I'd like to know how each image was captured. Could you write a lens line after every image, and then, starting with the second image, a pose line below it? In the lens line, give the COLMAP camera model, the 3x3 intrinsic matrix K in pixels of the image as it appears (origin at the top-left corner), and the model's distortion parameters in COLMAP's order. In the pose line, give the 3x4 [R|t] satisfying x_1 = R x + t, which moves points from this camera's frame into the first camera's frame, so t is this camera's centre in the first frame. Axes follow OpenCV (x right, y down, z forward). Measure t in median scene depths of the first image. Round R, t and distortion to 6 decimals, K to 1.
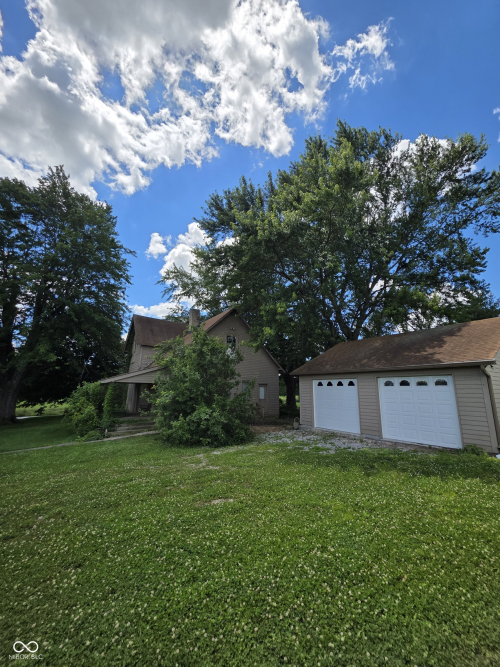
lens RADIAL K [[260.7, 0, 250.0], [0, 260.7, 333.5], [0, 0, 1]] dist [-0.002805, -0.000353]
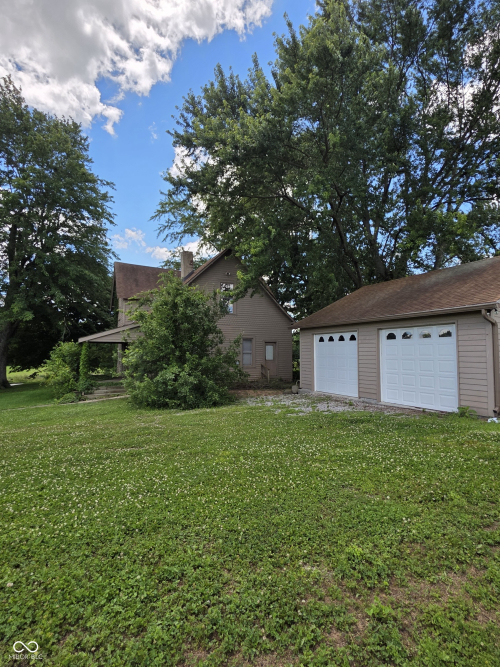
lens RADIAL K [[343.7, 0, 250.0], [0, 343.7, 333.5], [0, 0, 1]] dist [-0.004004, -0.000350]
pose [[0.988751, -0.020248, -0.148196, 0.210962], [0.043086, 0.987354, 0.152564, 0.004339], [0.143233, -0.157233, 0.977119, -0.065765]]
